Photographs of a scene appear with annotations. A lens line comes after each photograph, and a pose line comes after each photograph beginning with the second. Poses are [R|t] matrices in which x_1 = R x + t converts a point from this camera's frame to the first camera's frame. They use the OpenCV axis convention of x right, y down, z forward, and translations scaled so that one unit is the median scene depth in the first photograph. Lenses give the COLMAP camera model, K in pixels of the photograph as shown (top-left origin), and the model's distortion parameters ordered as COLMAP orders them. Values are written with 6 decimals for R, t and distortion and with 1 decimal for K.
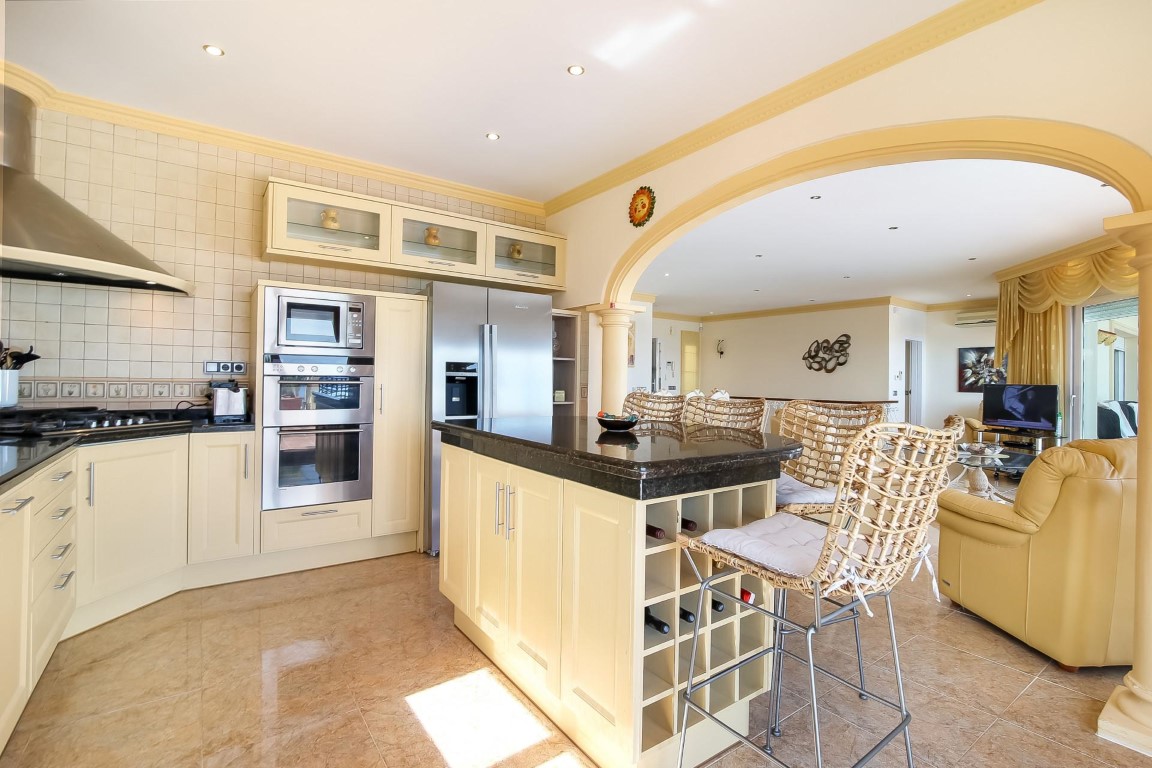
lens RADIAL K [[537.3, 0, 591.7], [0, 537.3, 377.4], [0, 0, 1]] dist [-0.021472, -0.000374]
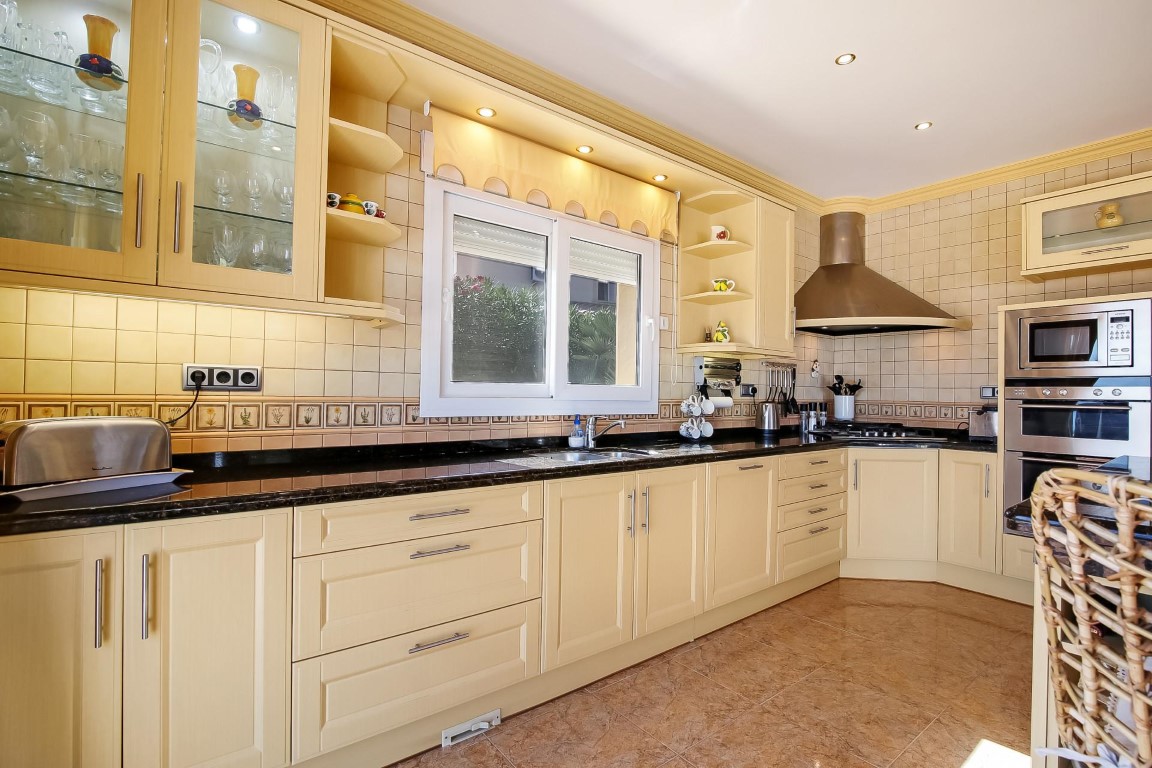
lens RADIAL K [[538.6, 0, 595.6], [0, 538.6, 388.9], [0, 0, 1]] dist [-0.003989, -0.000364]
pose [[0.051323, -0.021201, -0.998457, 0.377257], [-0.008085, 0.999733, -0.021644, 0.005083], [0.998649, 0.009183, 0.051138, 0.170224]]
